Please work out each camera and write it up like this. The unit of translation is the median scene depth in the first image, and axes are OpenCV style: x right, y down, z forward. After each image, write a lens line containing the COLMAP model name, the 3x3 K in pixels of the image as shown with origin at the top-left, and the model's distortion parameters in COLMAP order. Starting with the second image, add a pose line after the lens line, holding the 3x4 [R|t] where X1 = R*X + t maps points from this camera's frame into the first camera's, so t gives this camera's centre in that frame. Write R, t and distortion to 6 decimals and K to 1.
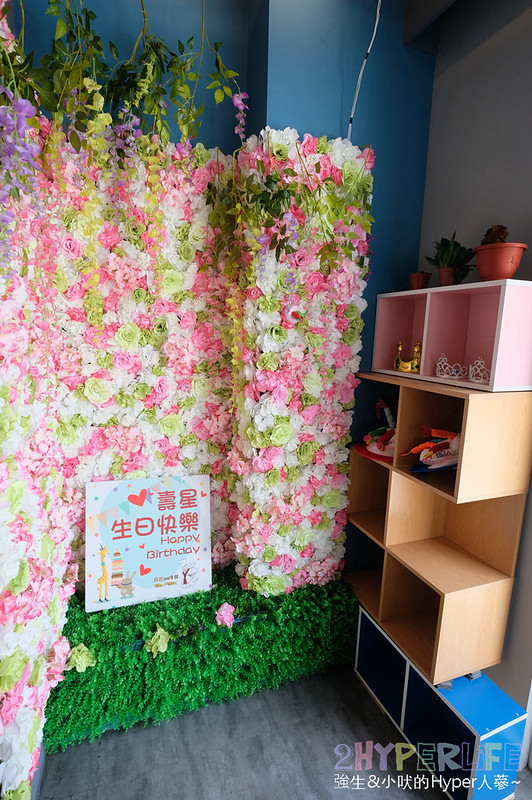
lens RADIAL K [[411.8, 0, 263.1], [0, 411.8, 401.5], [0, 0, 1]] dist [0.000952, -0.000035]
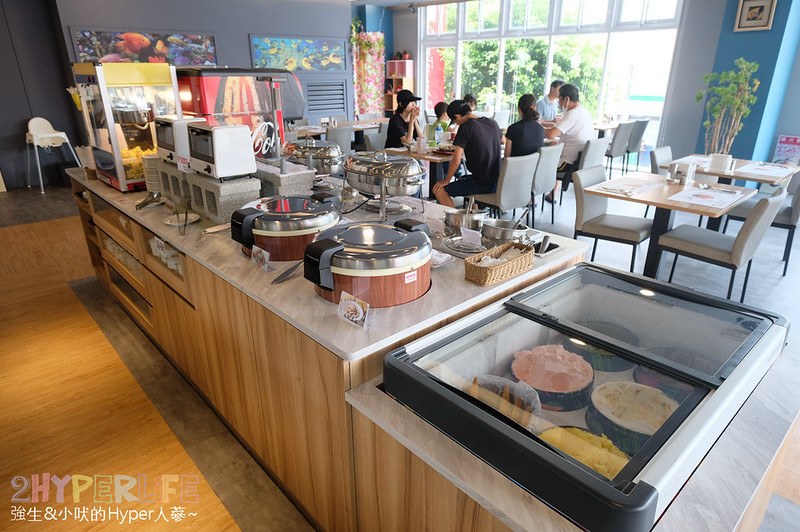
lens RADIAL K [[502.4, 0, 402.1], [0, 502.4, 266.3], [0, 0, 1]] dist [0.003294, 0.000145]
pose [[0.922776, -0.174969, 0.343322, -2.416496], [0.096840, 0.967673, 0.232874, 0.874753], [-0.372969, -0.181643, 0.909890, -5.902907]]
